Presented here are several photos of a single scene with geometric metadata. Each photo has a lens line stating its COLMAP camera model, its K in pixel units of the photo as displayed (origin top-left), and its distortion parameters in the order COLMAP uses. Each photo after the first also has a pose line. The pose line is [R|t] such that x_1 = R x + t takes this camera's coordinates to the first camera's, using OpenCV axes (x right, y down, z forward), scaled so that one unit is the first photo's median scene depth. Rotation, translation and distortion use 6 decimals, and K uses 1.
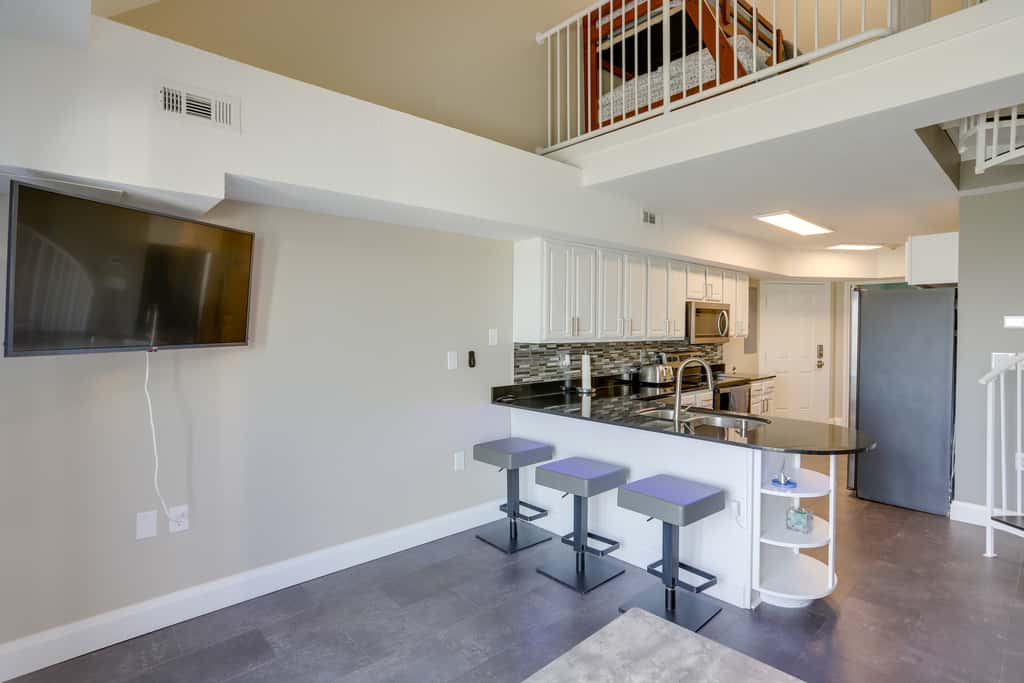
lens RADIAL K [[496.3, 0, 514.3], [0, 496.3, 338.2], [0, 0, 1]] dist [-0.001171, 0.001671]
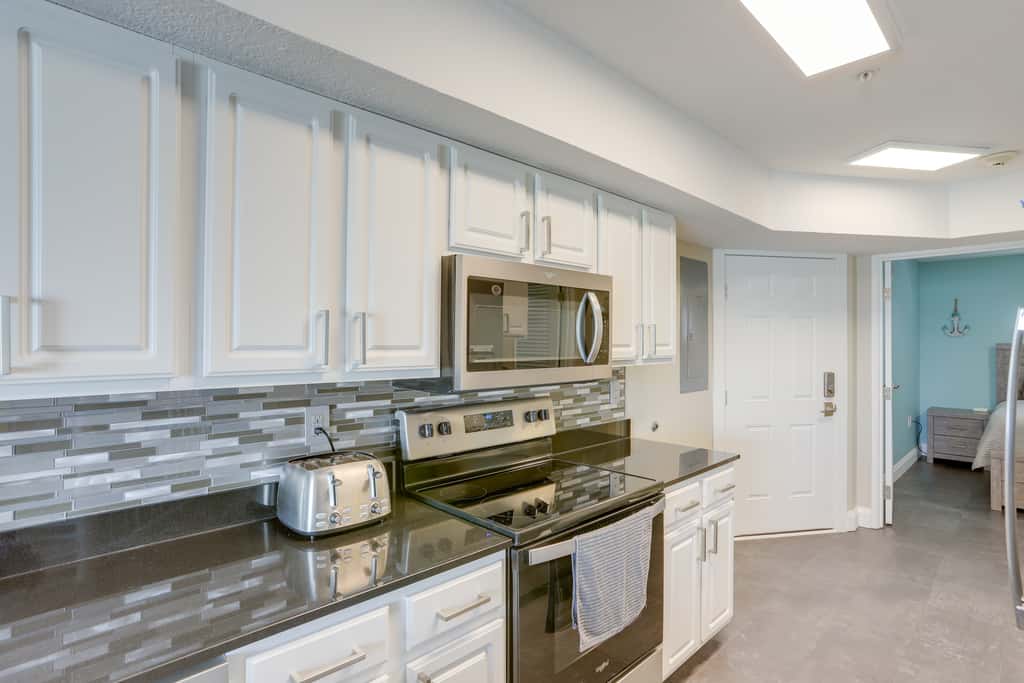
lens RADIAL K [[496.3, 0, 514.3], [0, 496.3, 338.2], [0, 0, 1]] dist [-0.001171, 0.001671]
pose [[0.999800, 0.001888, 0.019897, 0.385038], [-0.001346, 0.999628, -0.027231, -0.012840], [-0.019941, 0.027198, 0.999431, 0.680553]]
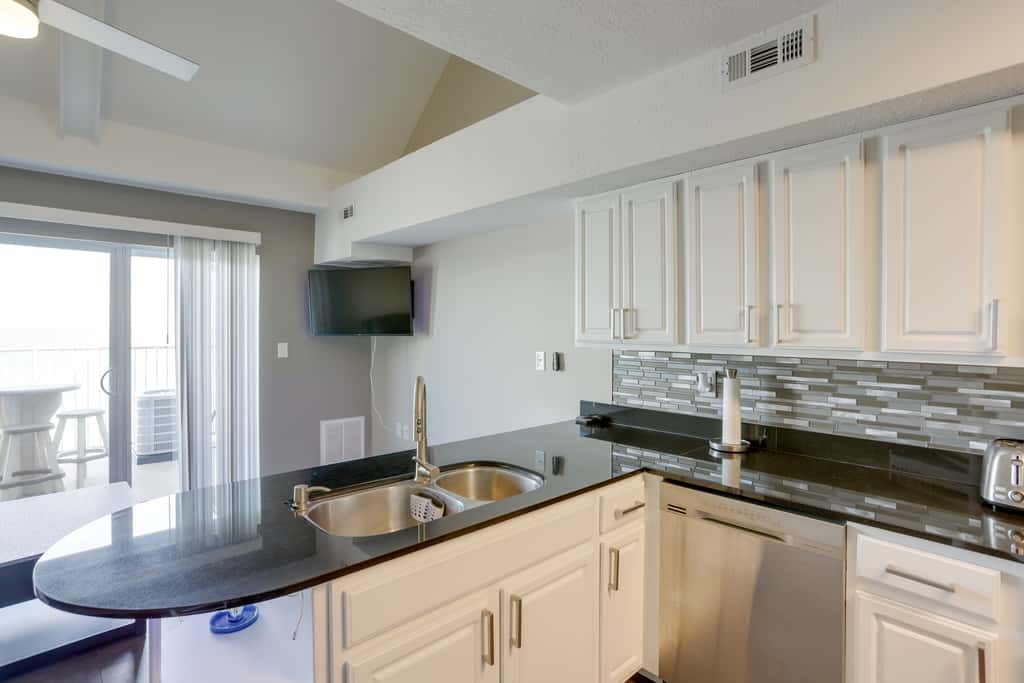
lens RADIAL K [[496.3, 0, 514.3], [0, 496.3, 338.2], [0, 0, 1]] dist [-0.001171, 0.001671]
pose [[0.008433, 0.022813, -0.999704, 0.570266], [-0.020073, 0.999542, 0.022640, -0.012573], [0.999763, 0.019876, 0.008887, 0.666818]]
